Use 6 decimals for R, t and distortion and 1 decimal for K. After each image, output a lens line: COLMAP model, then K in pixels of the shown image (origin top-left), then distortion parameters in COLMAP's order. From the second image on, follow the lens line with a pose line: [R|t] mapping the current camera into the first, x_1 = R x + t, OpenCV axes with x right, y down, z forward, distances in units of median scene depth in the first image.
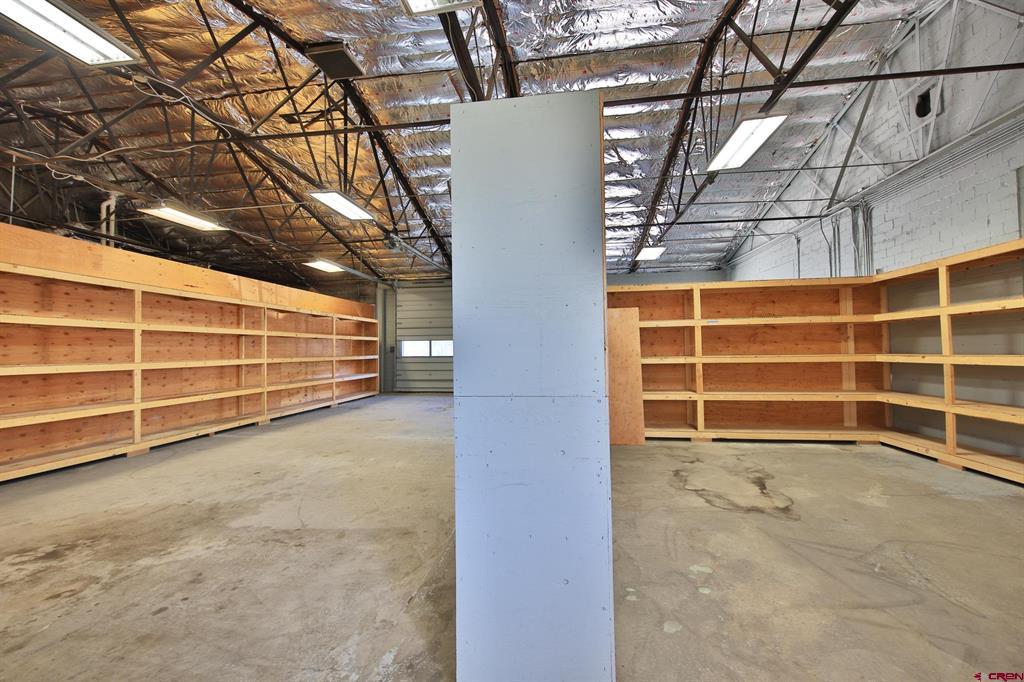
lens RADIAL K [[393.8, 0, 517.1], [0, 393.8, 346.3], [0, 0, 1]] dist [-0.001863, -0.001026]
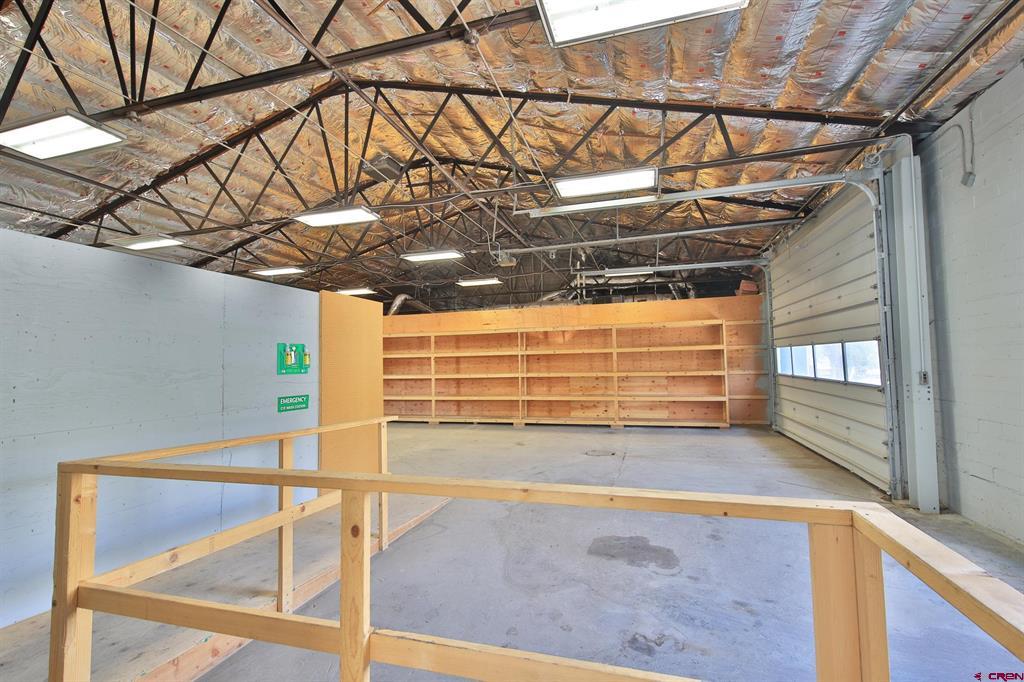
lens RADIAL K [[458.5, 0, 513.3], [0, 458.5, 338.2], [0, 0, 1]] dist [0.000901, 0.000015]
pose [[-0.153813, -0.035156, -0.987474, 2.002979], [0.033120, 0.998622, -0.040711, -0.054260], [0.987545, -0.038967, -0.152437, 3.006351]]
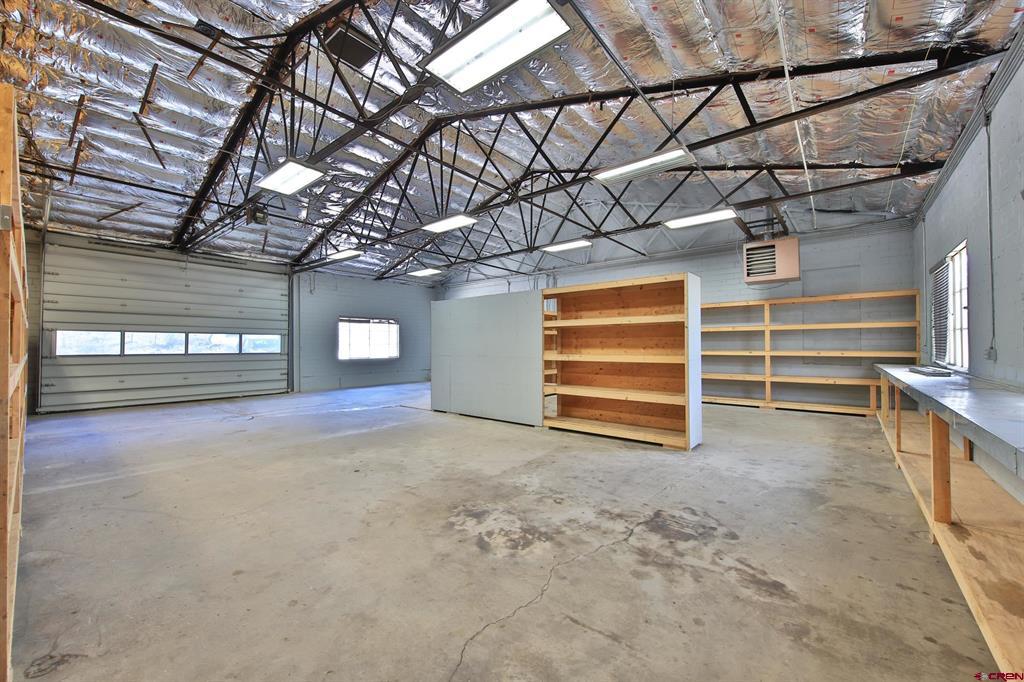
lens RADIAL K [[393.8, 0, 514.9], [0, 393.8, 345.0], [0, 0, 1]] dist [-0.001863, -0.001026]
pose [[0.523308, 0.017176, 0.851970, -1.928385], [-0.013240, 0.999840, -0.012024, 0.033169], [-0.852040, -0.004987, 0.523452, 0.256636]]
